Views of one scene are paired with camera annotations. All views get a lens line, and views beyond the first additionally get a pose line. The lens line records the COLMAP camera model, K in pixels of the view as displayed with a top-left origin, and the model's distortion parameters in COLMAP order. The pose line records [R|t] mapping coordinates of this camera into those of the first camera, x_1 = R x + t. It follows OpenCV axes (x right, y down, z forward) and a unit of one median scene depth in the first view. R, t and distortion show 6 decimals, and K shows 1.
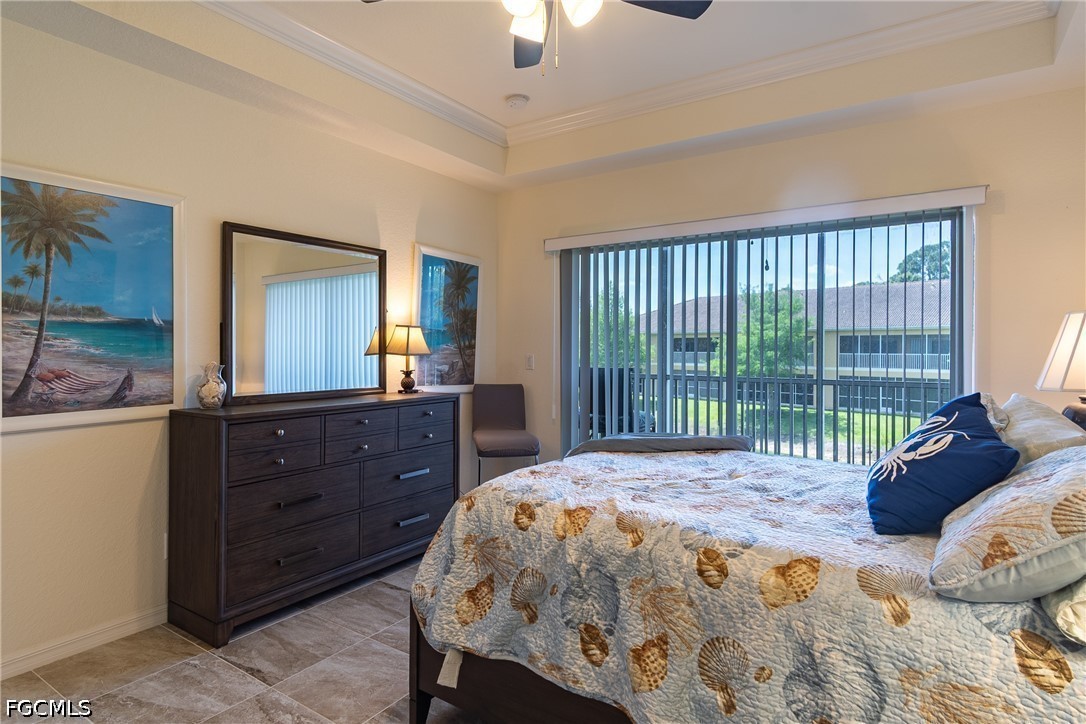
lens RADIAL K [[581.7, 0, 493.1], [0, 581.7, 341.2], [0, 0, 1]] dist [0.006863, 0.001718]
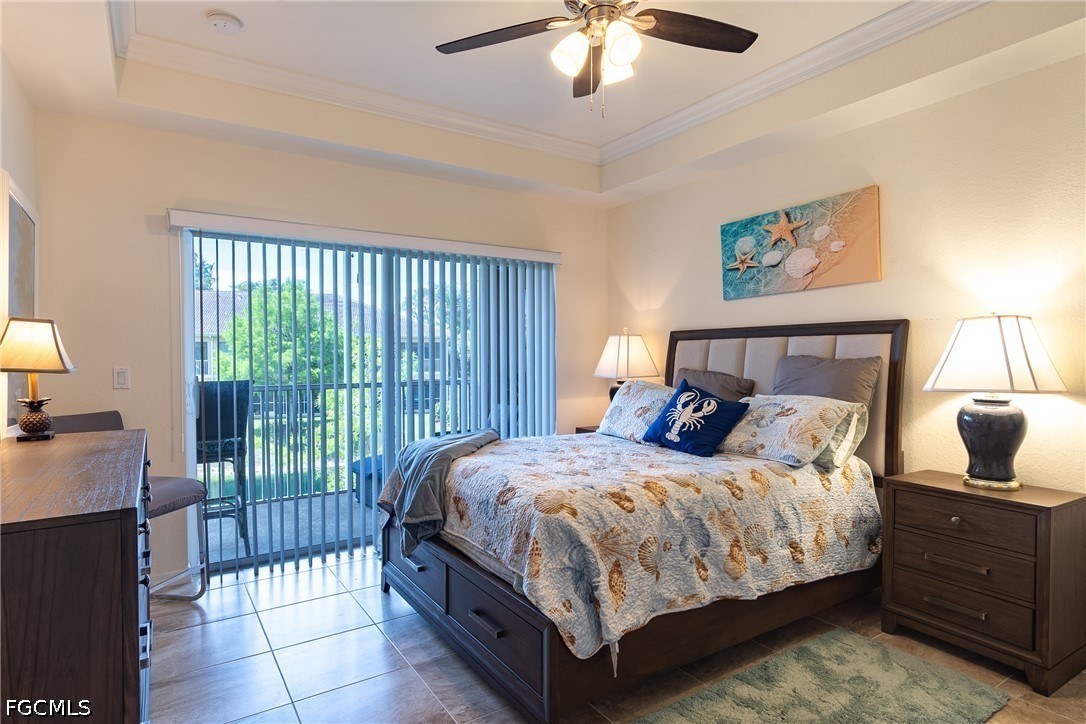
lens RADIAL K [[581.7, 0, 552.5], [0, 581.7, 369.8], [0, 0, 1]] dist [0.006863, 0.001718]
pose [[0.362713, -0.027165, 0.931505, -1.160125], [-0.006293, 0.999481, 0.031598, 0.003894], [-0.931880, -0.017323, 0.362353, 0.779716]]
